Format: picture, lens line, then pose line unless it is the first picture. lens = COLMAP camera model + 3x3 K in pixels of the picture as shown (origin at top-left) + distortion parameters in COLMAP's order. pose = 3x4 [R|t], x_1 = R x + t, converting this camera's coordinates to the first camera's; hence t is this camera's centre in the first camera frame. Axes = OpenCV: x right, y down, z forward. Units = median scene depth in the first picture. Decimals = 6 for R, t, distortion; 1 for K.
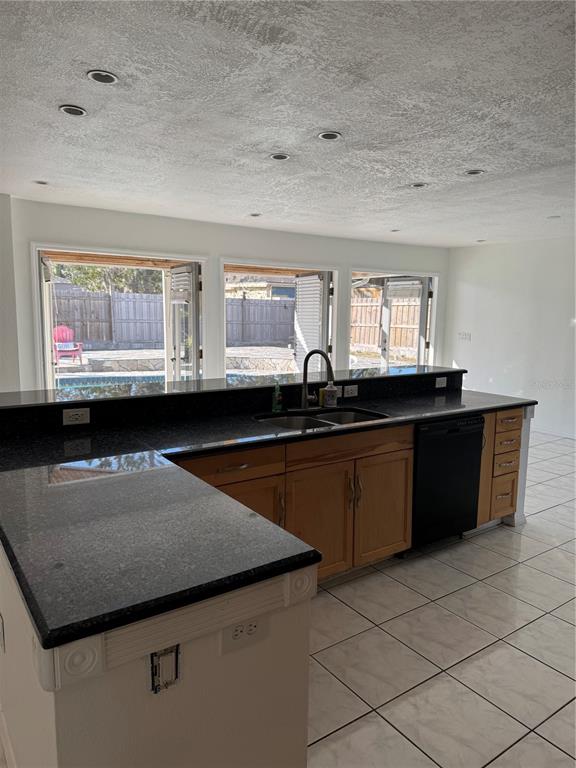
lens RADIAL K [[542.6, 0, 292.1], [0, 542.6, 388.4], [0, 0, 1]] dist [0.018911, -0.023415]
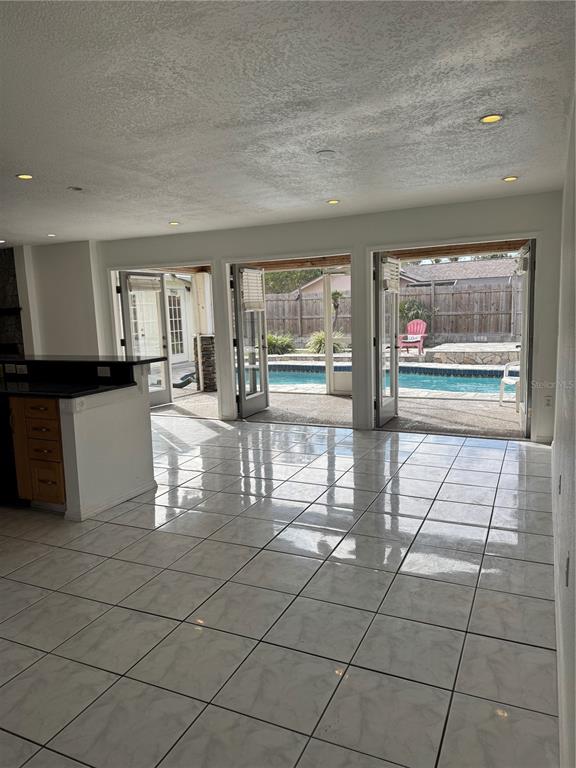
lens RADIAL K [[542.6, 0, 291.6], [0, 542.6, 381.9], [0, 0, 1]] dist [0.018911, -0.023415]
pose [[0.494575, 0.082846, -0.865177, 0.404873], [-0.082513, 0.995426, 0.048150, -0.021255], [0.865209, 0.047574, 0.499149, 0.246920]]
